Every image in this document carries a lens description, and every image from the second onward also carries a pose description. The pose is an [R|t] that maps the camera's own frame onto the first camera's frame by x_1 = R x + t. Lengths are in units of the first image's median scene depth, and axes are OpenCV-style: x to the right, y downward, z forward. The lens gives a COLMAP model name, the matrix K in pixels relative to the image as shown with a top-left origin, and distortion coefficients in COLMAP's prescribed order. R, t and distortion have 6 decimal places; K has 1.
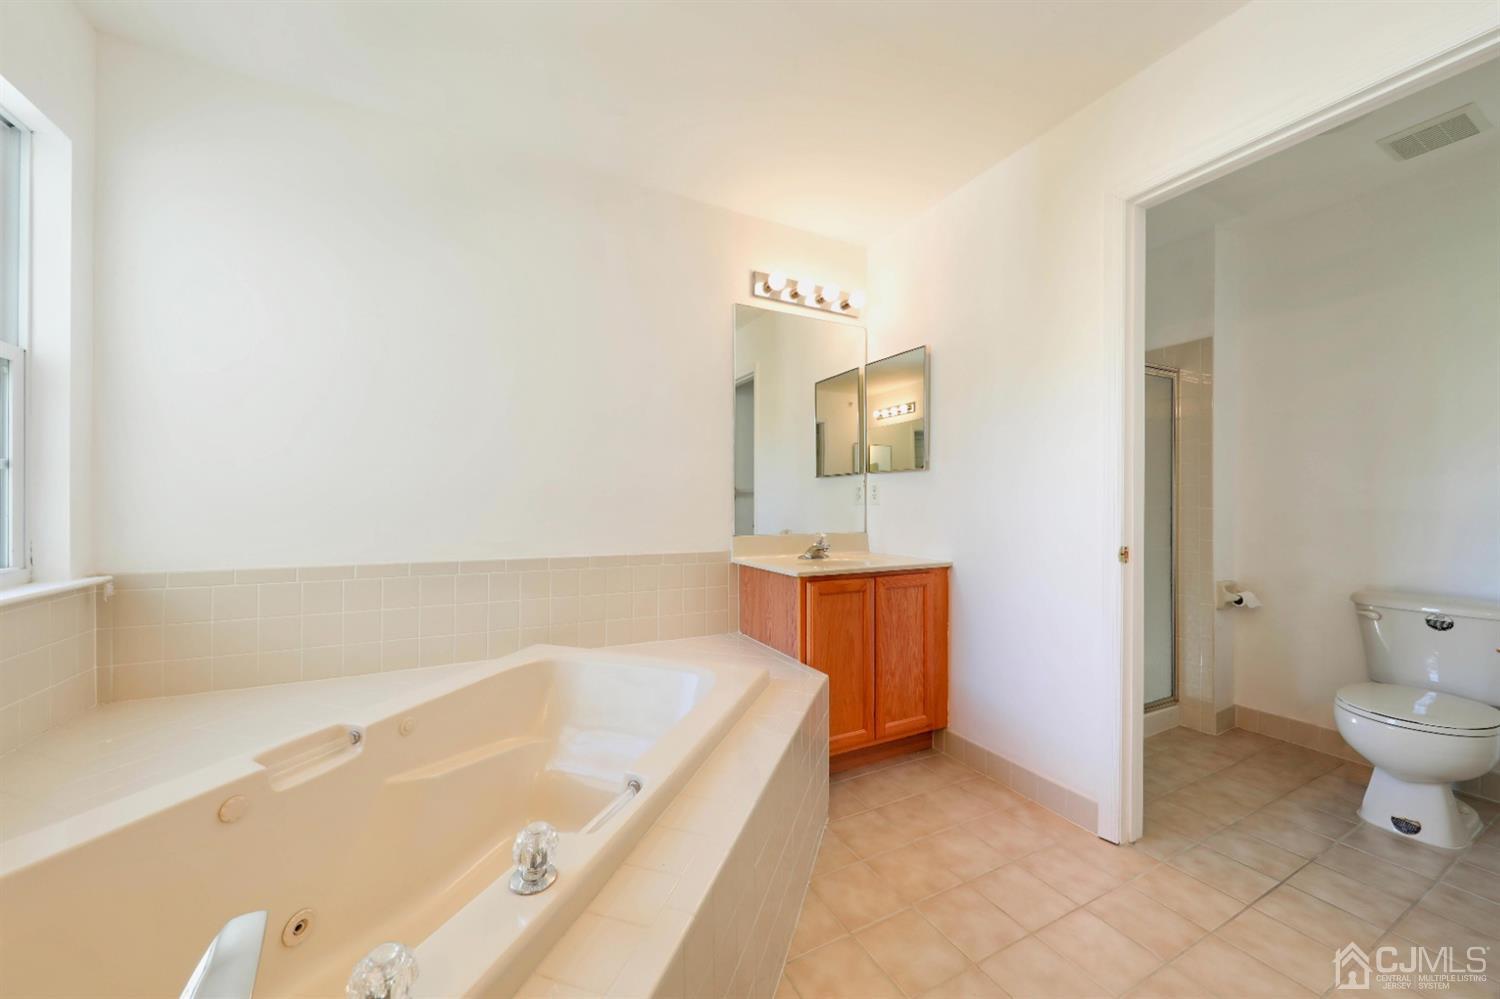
lens RADIAL K [[527.3, 0, 727.8], [0, 527.3, 504.7], [0, 0, 1]] dist [0.001971, 0.000048]
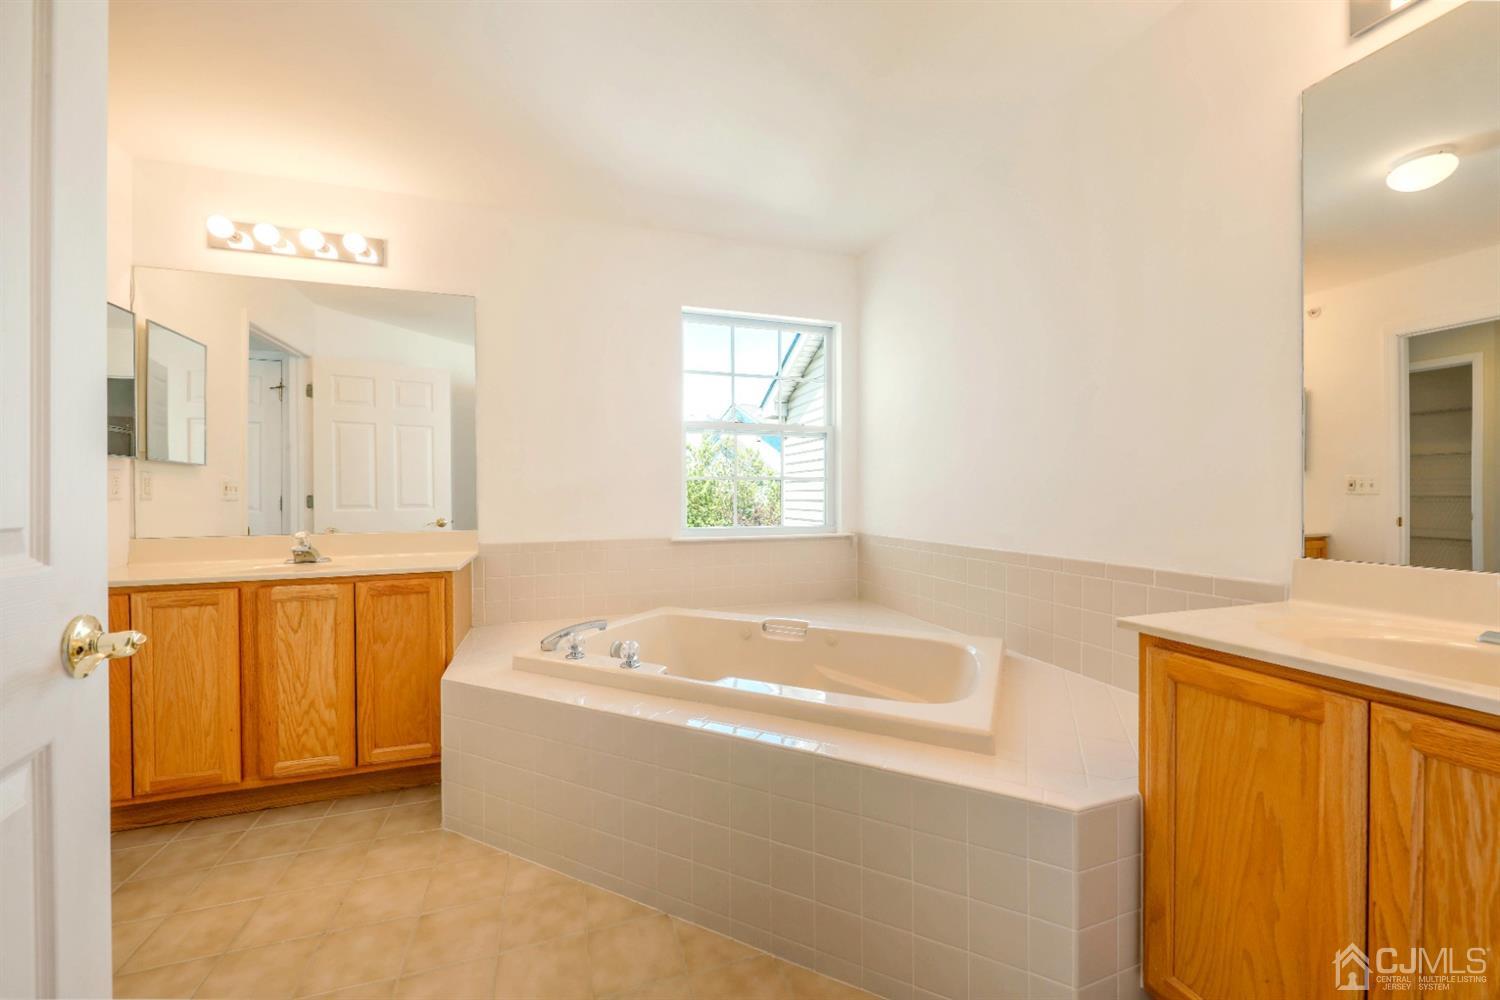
lens RADIAL K [[596.2, 0, 753.0], [0, 596.2, 498.1], [0, 0, 1]] dist [0.003392, -0.001563]
pose [[-0.126316, 0.002780, -0.991986, 0.700014], [-0.007085, 0.999968, 0.003704, 0.003930], [0.991965, 0.007496, -0.126292, 0.619009]]
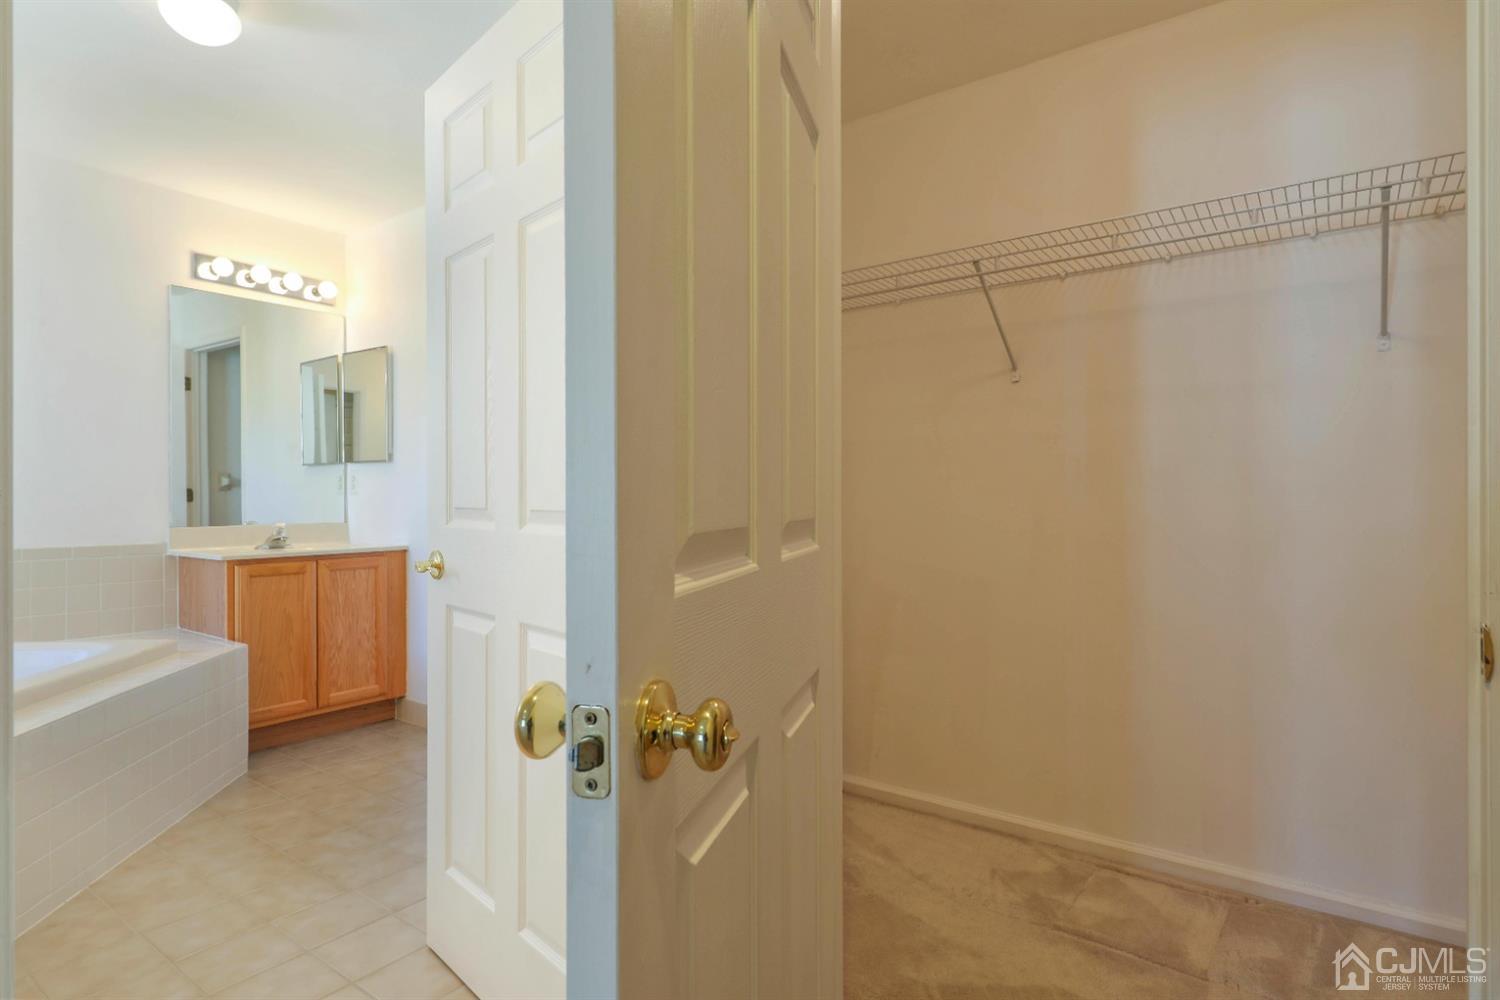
lens RADIAL K [[801.6, 0, 742.9], [0, 801.6, 496.3], [0, 0, 1]] dist [0.016595, -0.002816]
pose [[0.885654, -0.005963, 0.464307, 0.276567], [0.006870, 0.999976, -0.000263, 0.011217], [-0.464295, 0.003423, 0.885674, -0.862033]]
